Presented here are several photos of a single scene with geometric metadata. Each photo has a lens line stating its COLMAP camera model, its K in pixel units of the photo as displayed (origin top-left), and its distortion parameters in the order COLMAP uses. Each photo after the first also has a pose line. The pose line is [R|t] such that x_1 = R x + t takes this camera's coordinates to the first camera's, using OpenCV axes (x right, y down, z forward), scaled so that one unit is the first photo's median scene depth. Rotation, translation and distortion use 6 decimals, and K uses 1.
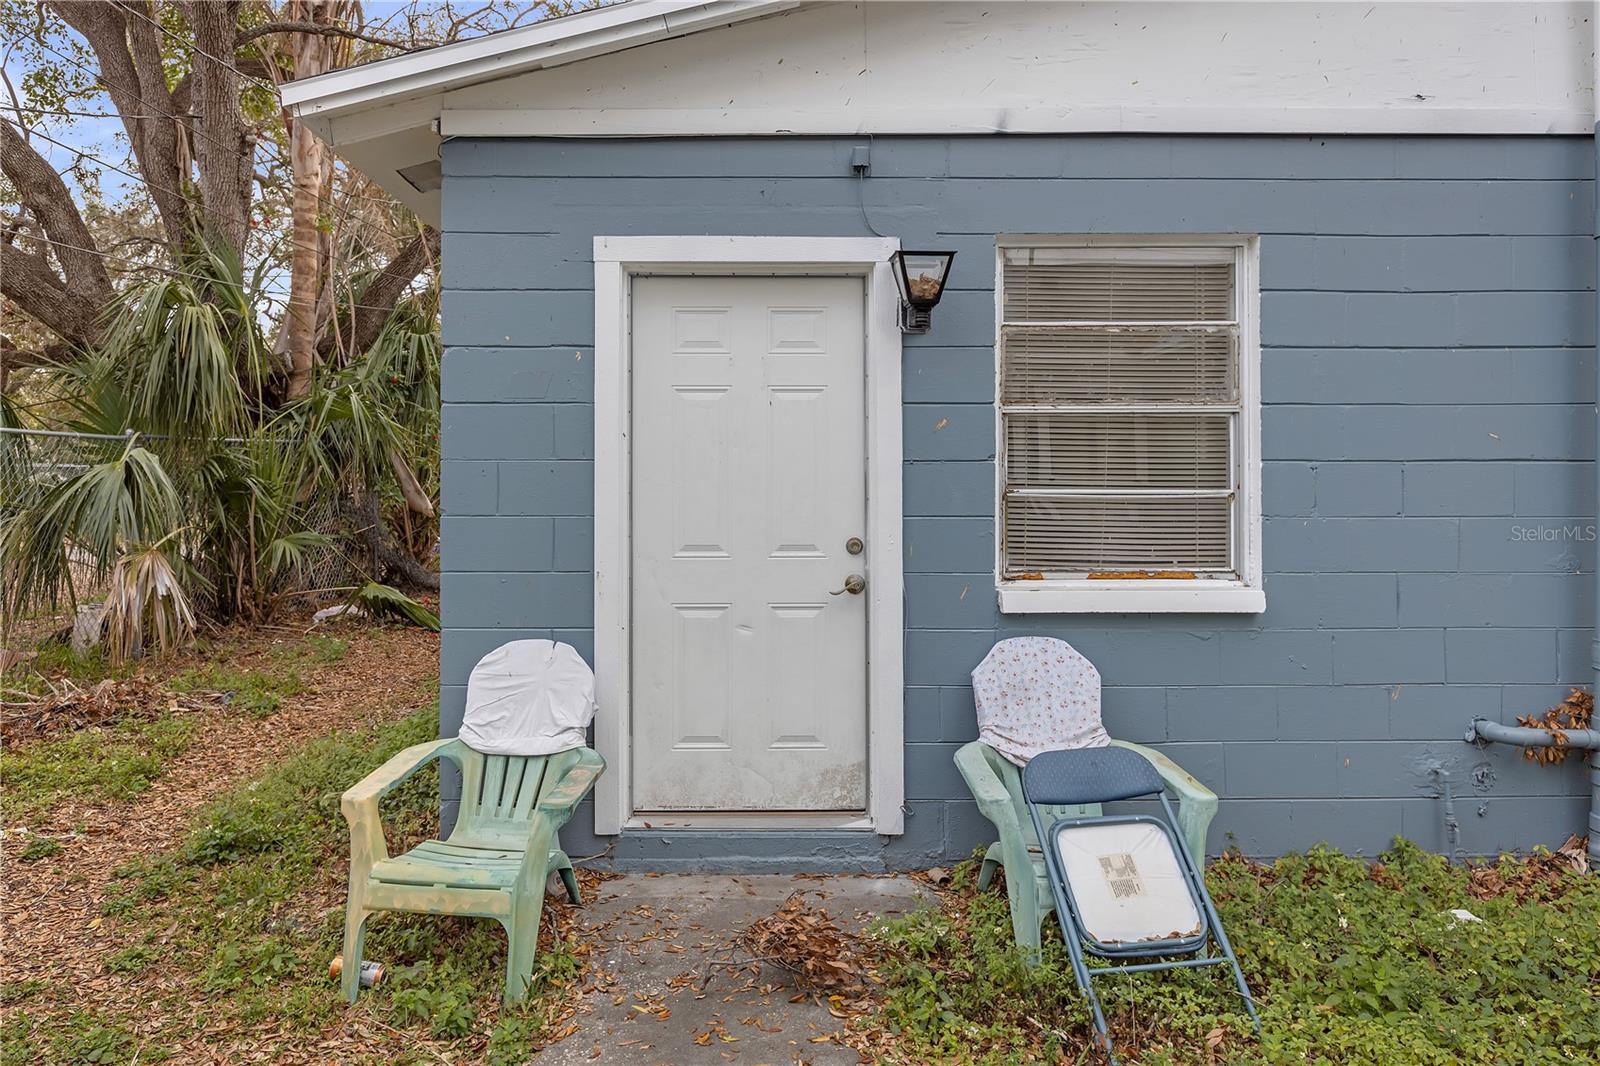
lens RADIAL K [[1108.8, 0, 800.6], [0, 1108.8, 490.1], [0, 0, 1]] dist [0.004481, 0.001081]
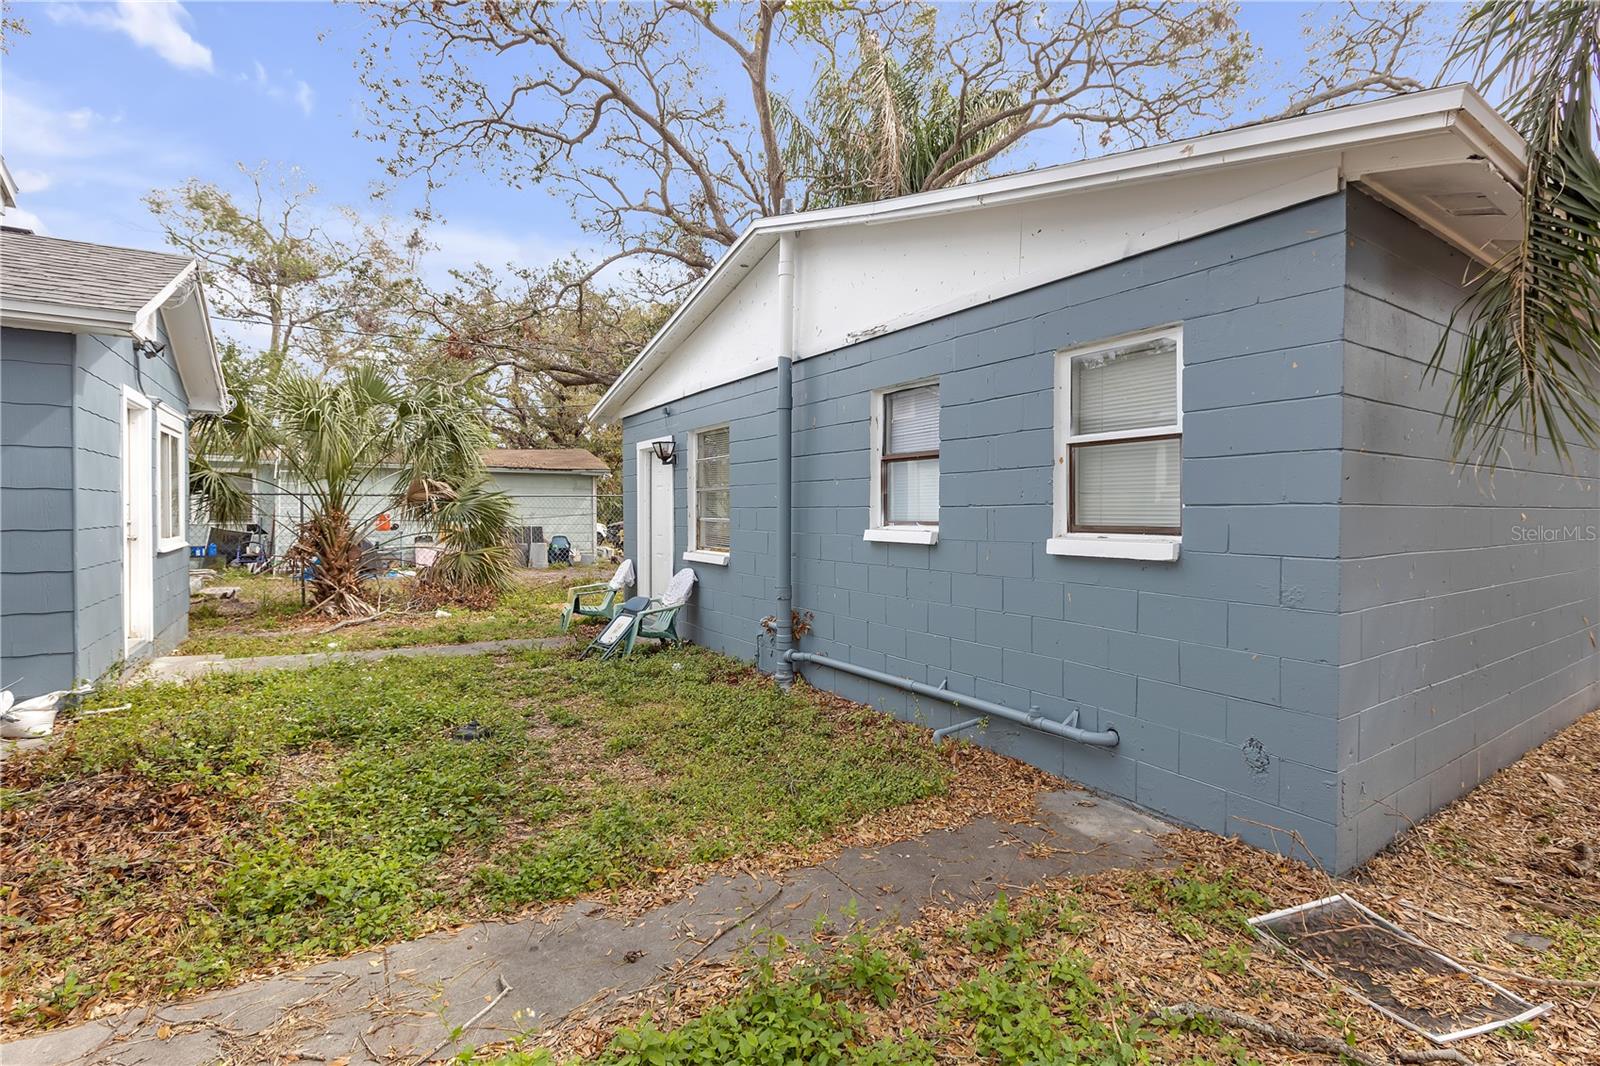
lens RADIAL K [[717.5, 0, 787.3], [0, 717.5, 524.8], [0, 0, 1]] dist [0.000219, -0.000019]
pose [[0.546268, 0.018842, -0.837398, 1.894414], [0.021954, 0.999081, 0.036801, -0.044997], [0.837322, -0.038488, 0.545353, 0.185611]]
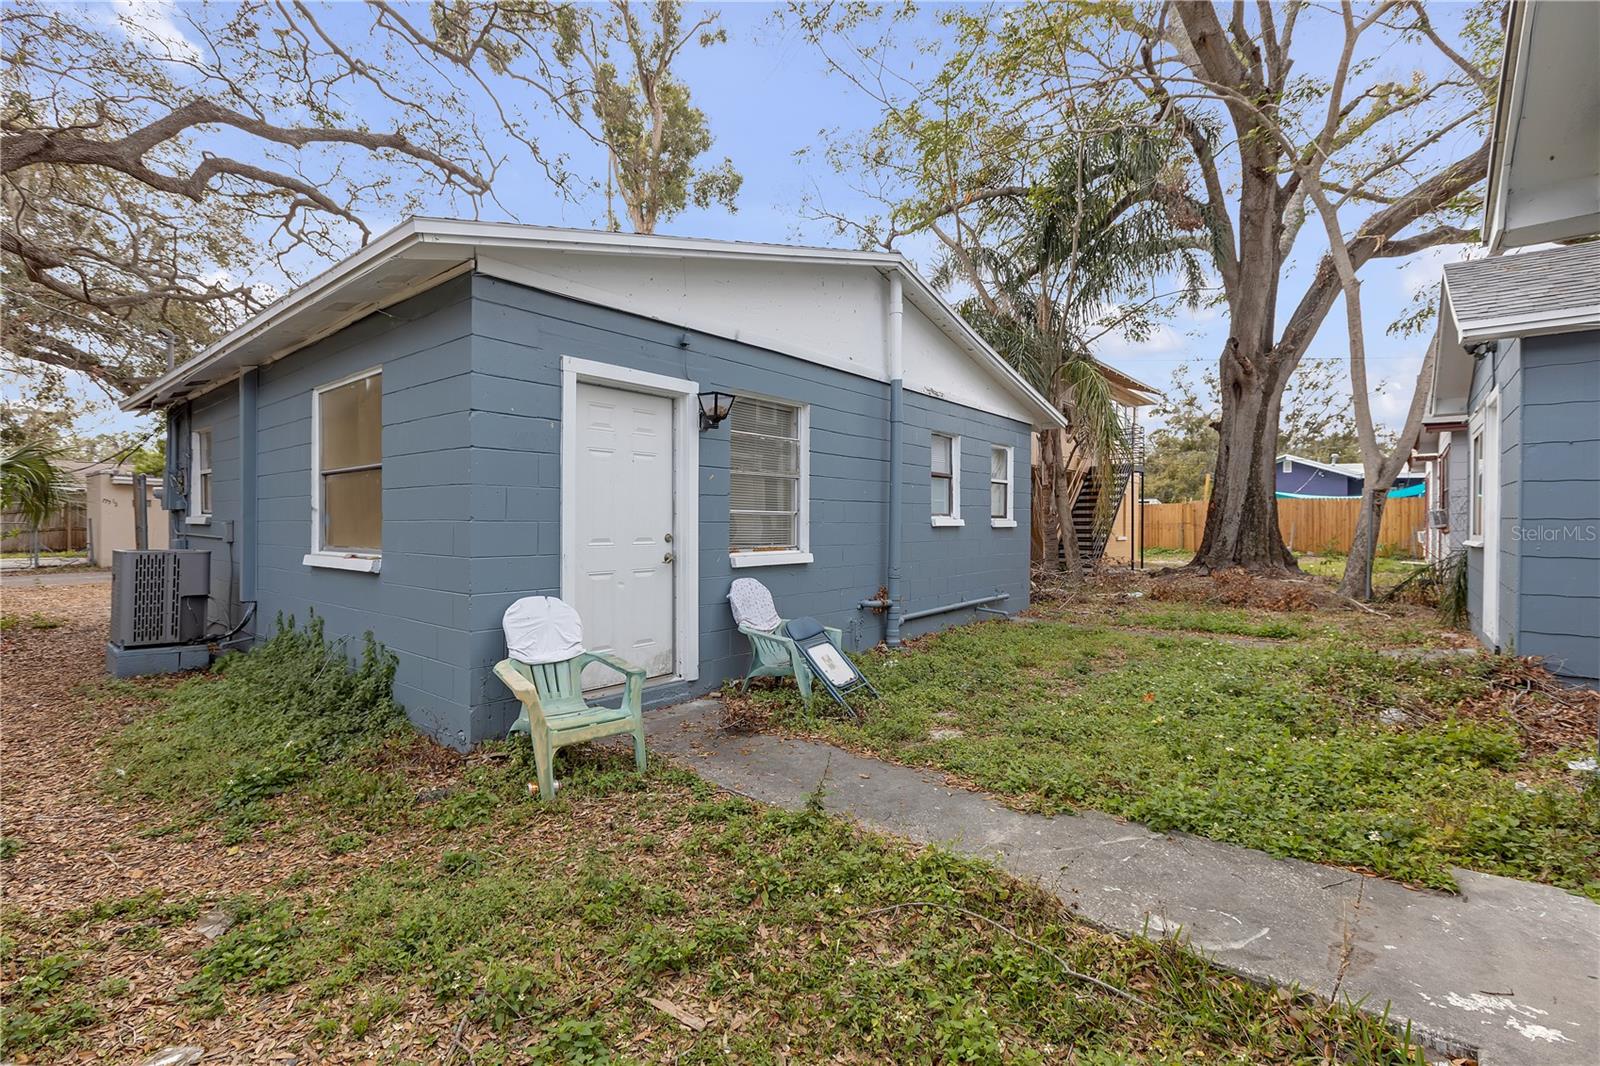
lens RADIAL K [[717.5, 0, 787.3], [0, 717.5, 524.8], [0, 0, 1]] dist [0.000219, -0.000019]
pose [[0.645378, -0.001446, 0.763862, -0.789112], [-0.025723, 0.999390, 0.023625, -0.007590], [-0.763430, -0.034896, 0.644947, 0.036661]]
